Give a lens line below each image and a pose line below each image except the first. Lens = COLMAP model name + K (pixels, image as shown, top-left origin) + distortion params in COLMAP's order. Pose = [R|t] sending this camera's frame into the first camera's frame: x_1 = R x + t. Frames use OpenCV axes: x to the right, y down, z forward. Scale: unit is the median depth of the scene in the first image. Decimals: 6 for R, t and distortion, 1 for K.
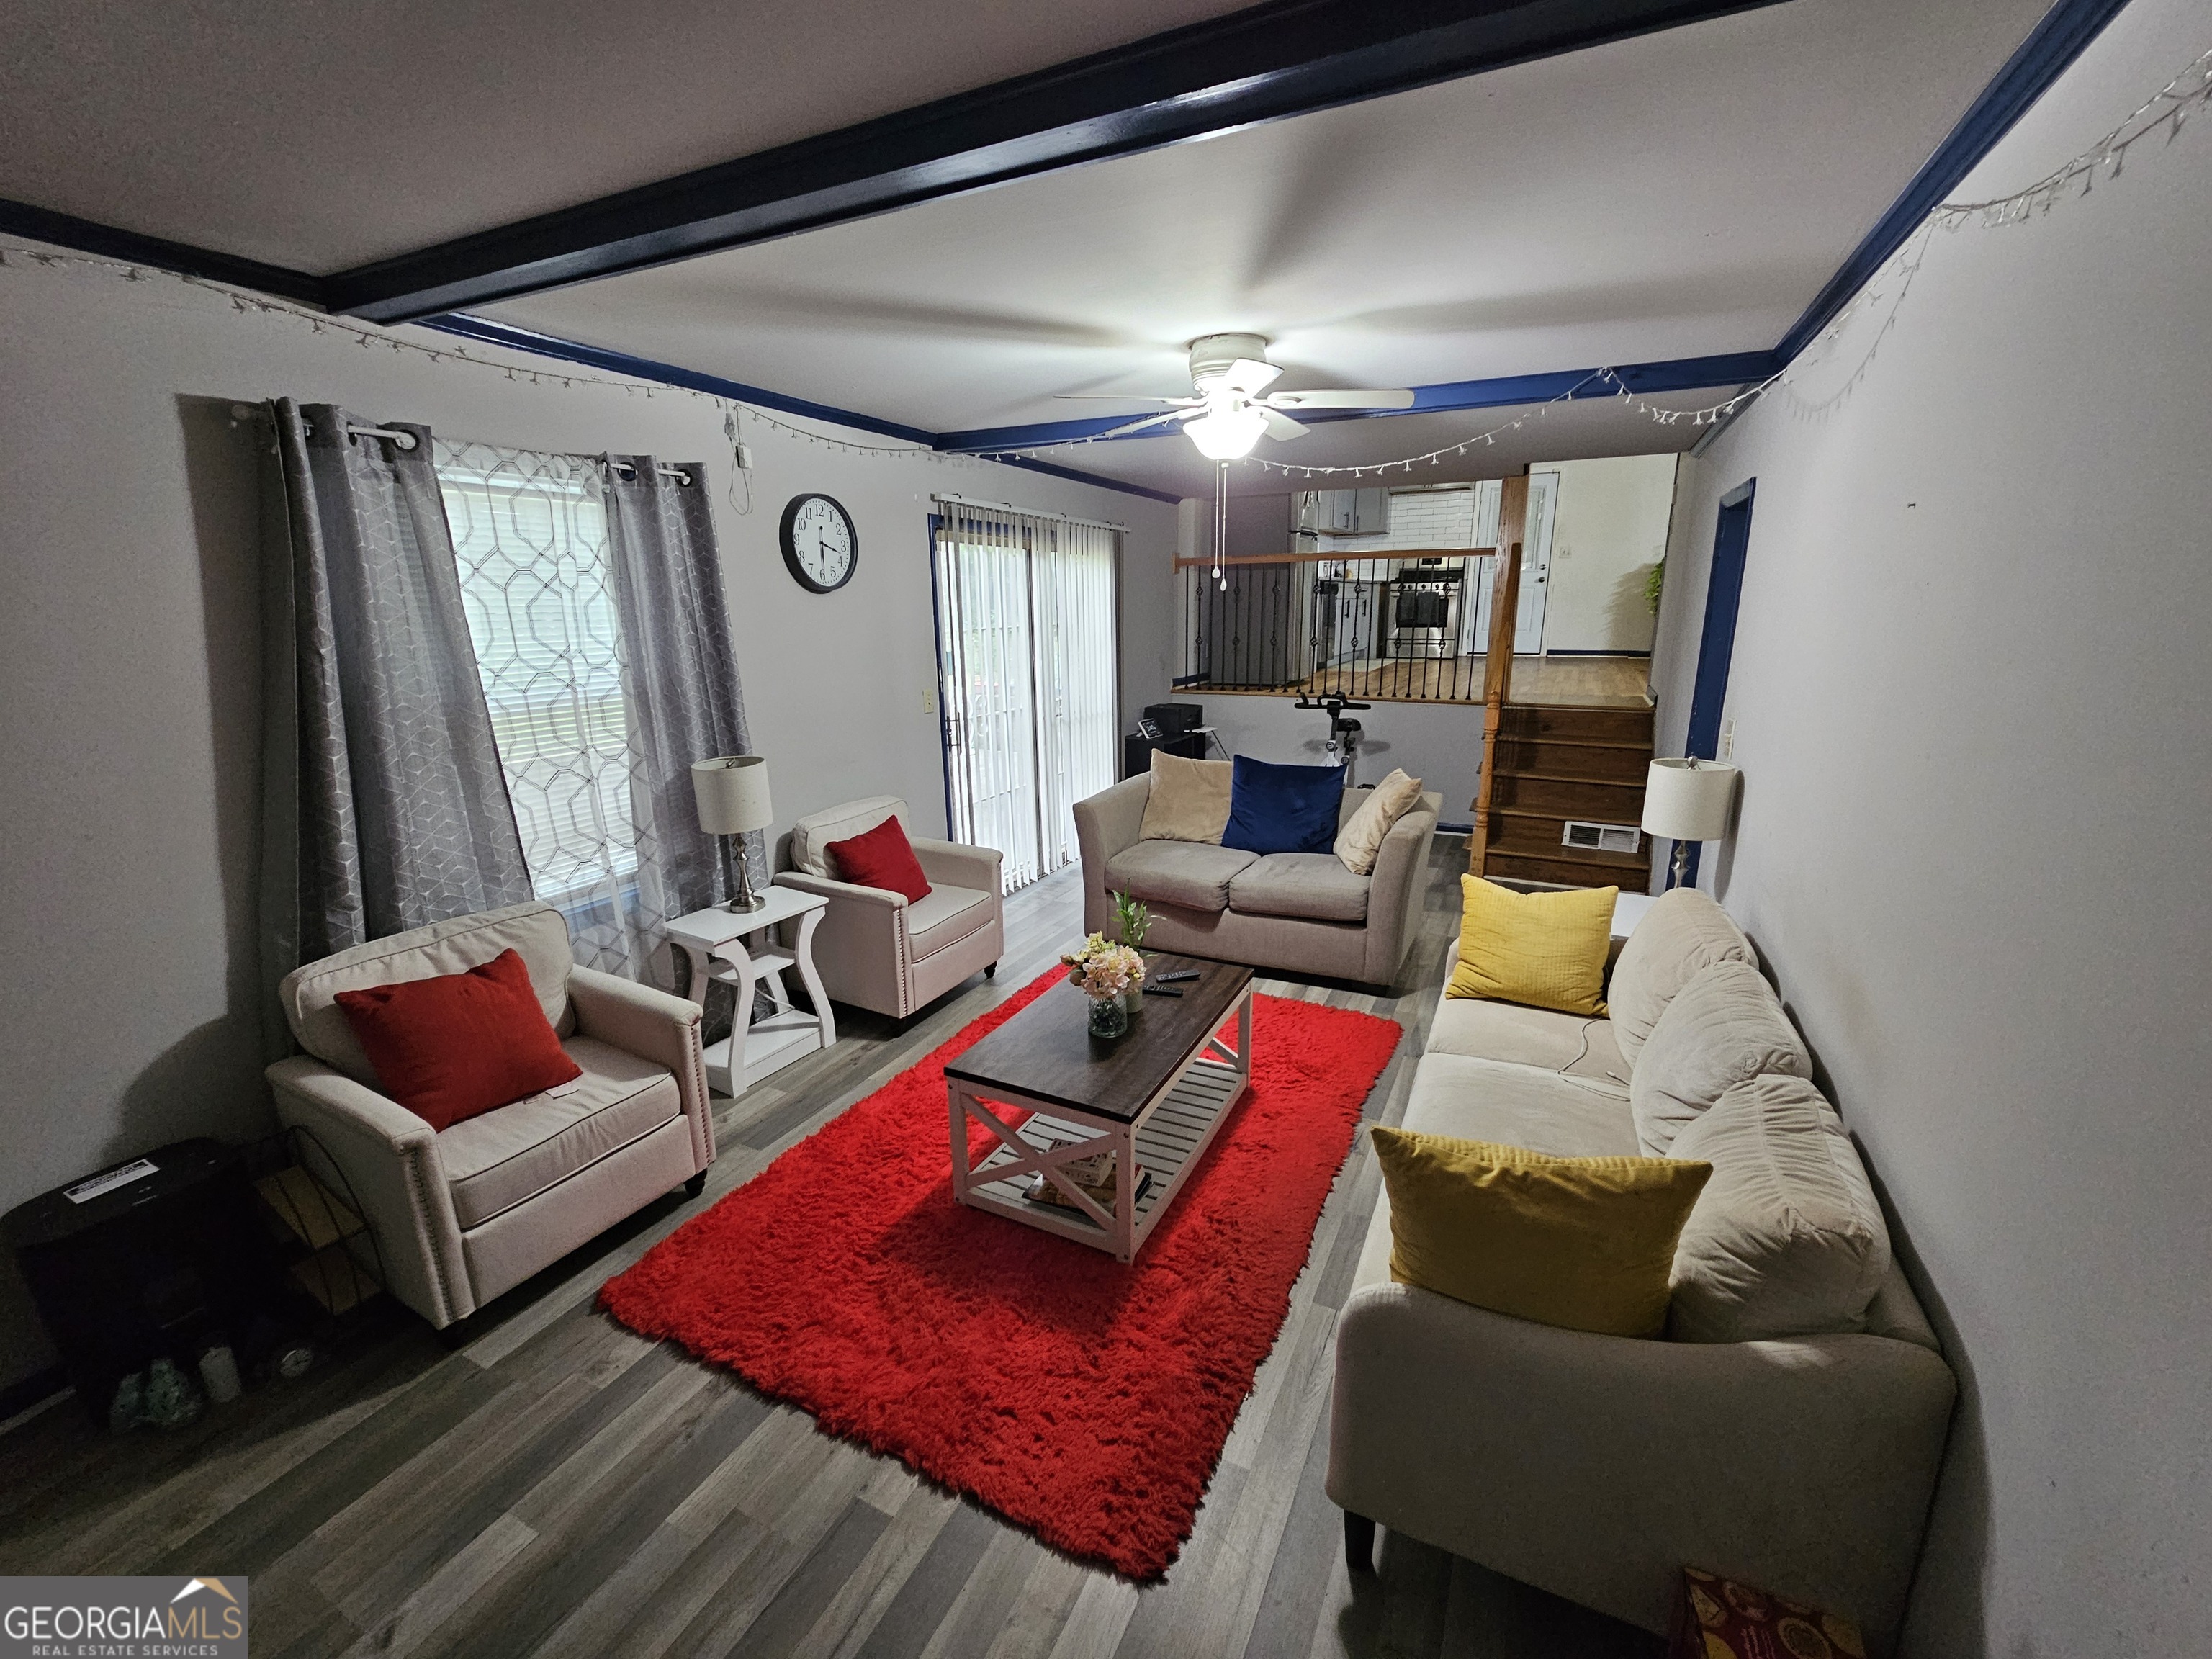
lens RADIAL K [[903.2, 0, 1123.8], [0, 903.2, 830.3], [0, 0, 1]] dist [-0.005028, -0.000651]
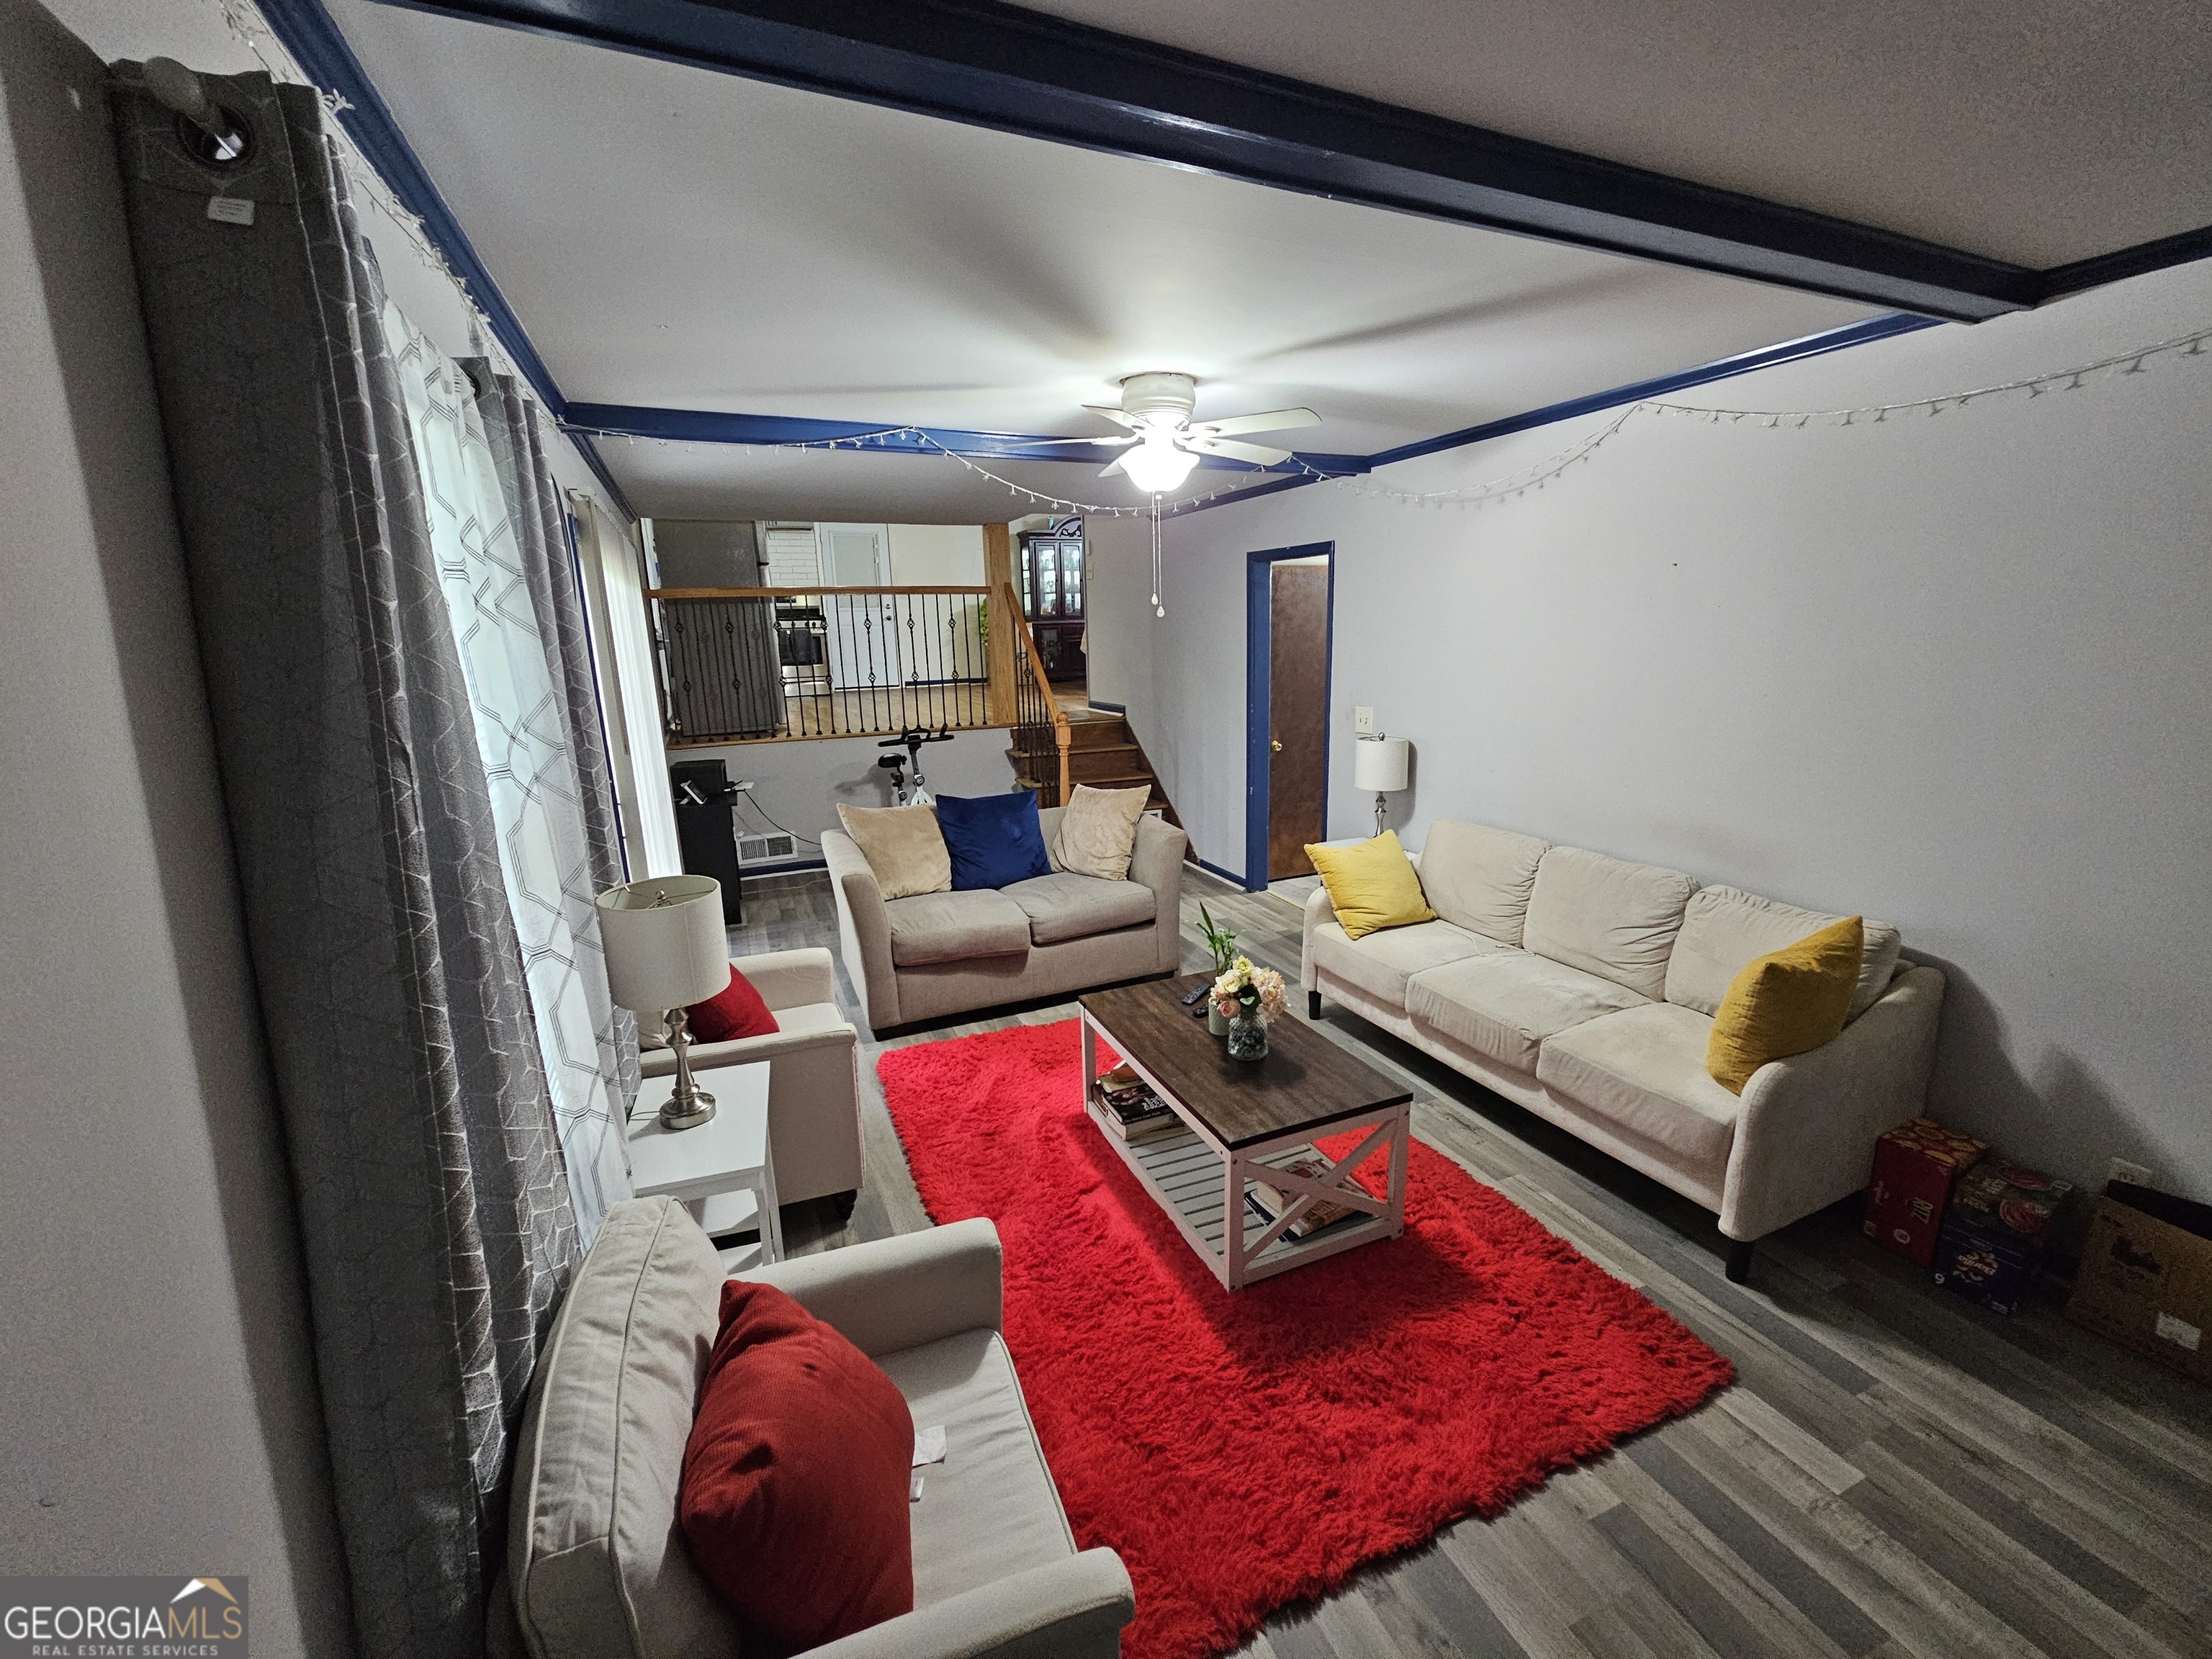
lens RADIAL K [[903.2, 0, 1114.4], [0, 903.2, 825.9], [0, 0, 1]] dist [-0.005028, -0.000651]
pose [[0.654182, -0.171675, 0.736596, -0.947696], [0.207029, 0.977348, 0.043921, -0.114813], [-0.727451, 0.123764, 0.674906, 0.480162]]
